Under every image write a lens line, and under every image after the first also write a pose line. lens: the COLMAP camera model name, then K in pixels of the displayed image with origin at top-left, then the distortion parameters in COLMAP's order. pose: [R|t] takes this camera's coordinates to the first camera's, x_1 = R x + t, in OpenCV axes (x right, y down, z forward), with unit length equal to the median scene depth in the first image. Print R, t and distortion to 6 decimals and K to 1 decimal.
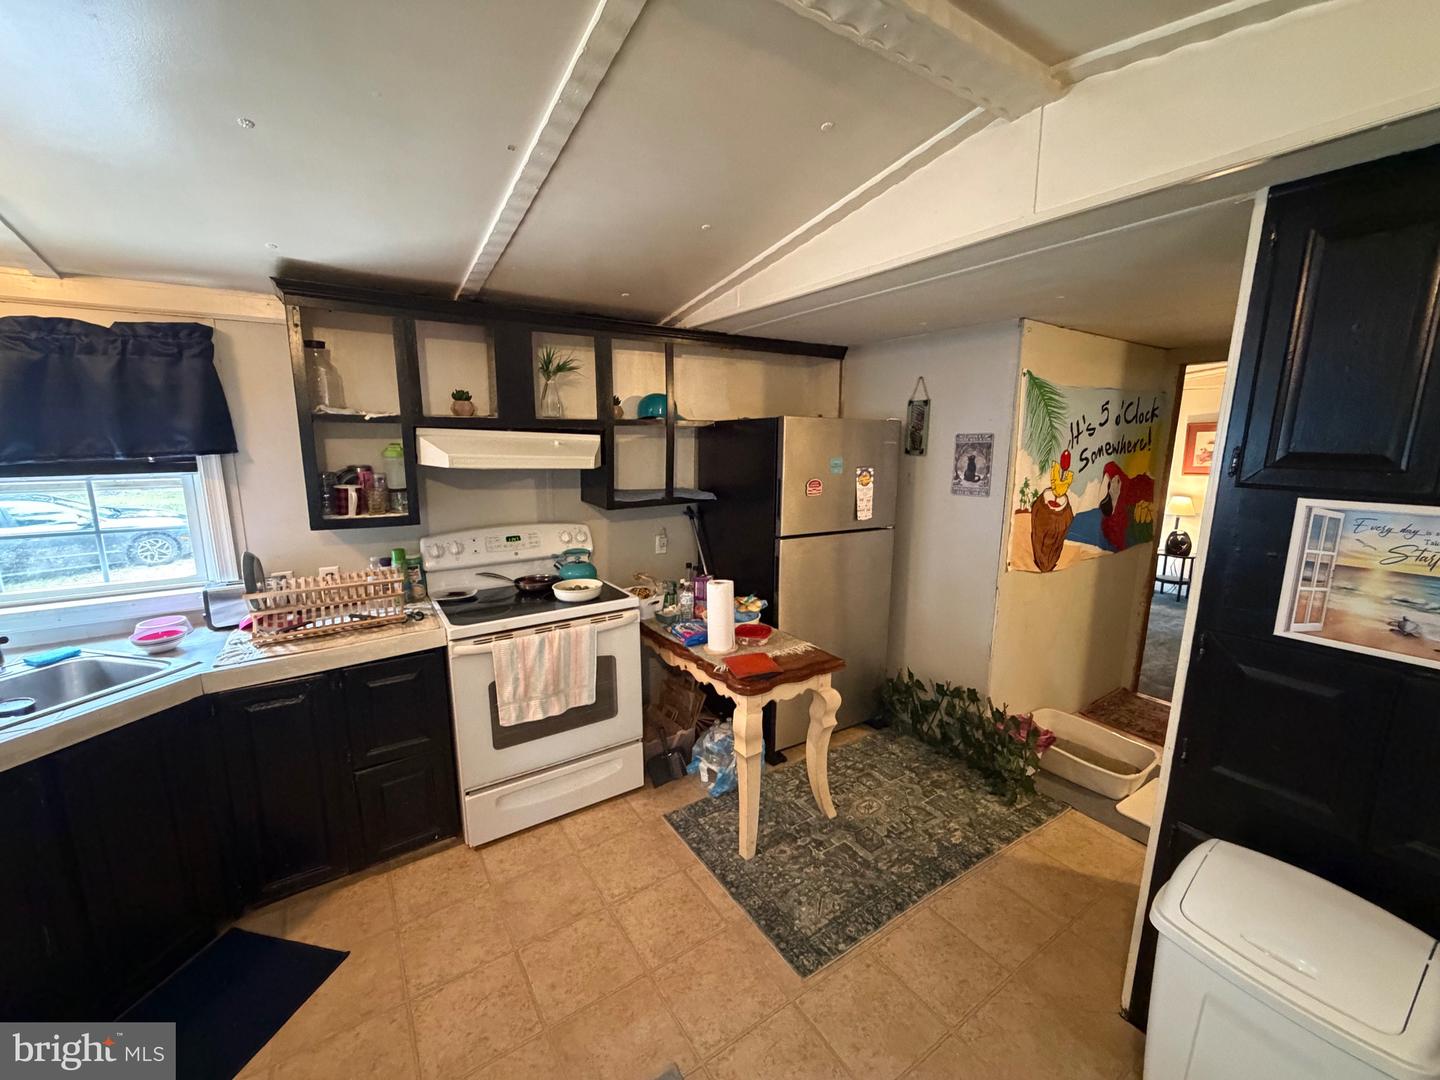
lens RADIAL K [[578.3, 0, 714.4], [0, 578.3, 540.2], [0, 0, 1]] dist [0.000456, 0.000144]
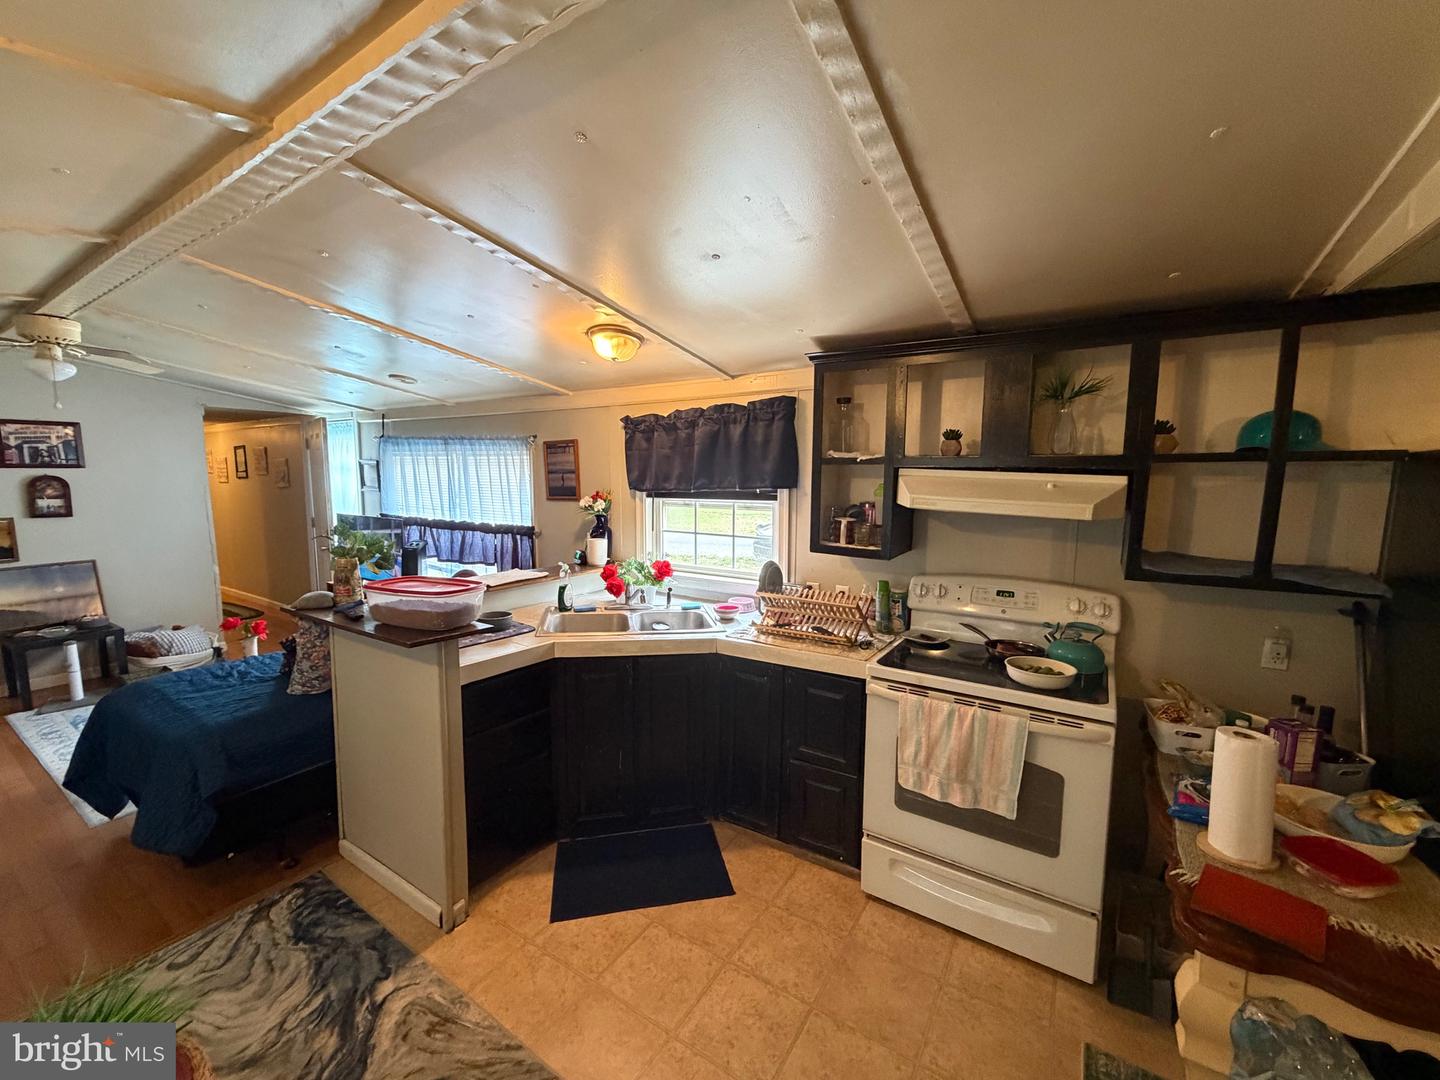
lens RADIAL K [[578.3, 0, 713.8], [0, 578.3, 540.0], [0, 0, 1]] dist [0.000456, 0.000144]
pose [[0.396880, 0.105762, -0.911757, 0.313863], [-0.166722, 0.985122, 0.041699, -0.054798], [0.902602, 0.135461, 0.408608, 0.289232]]
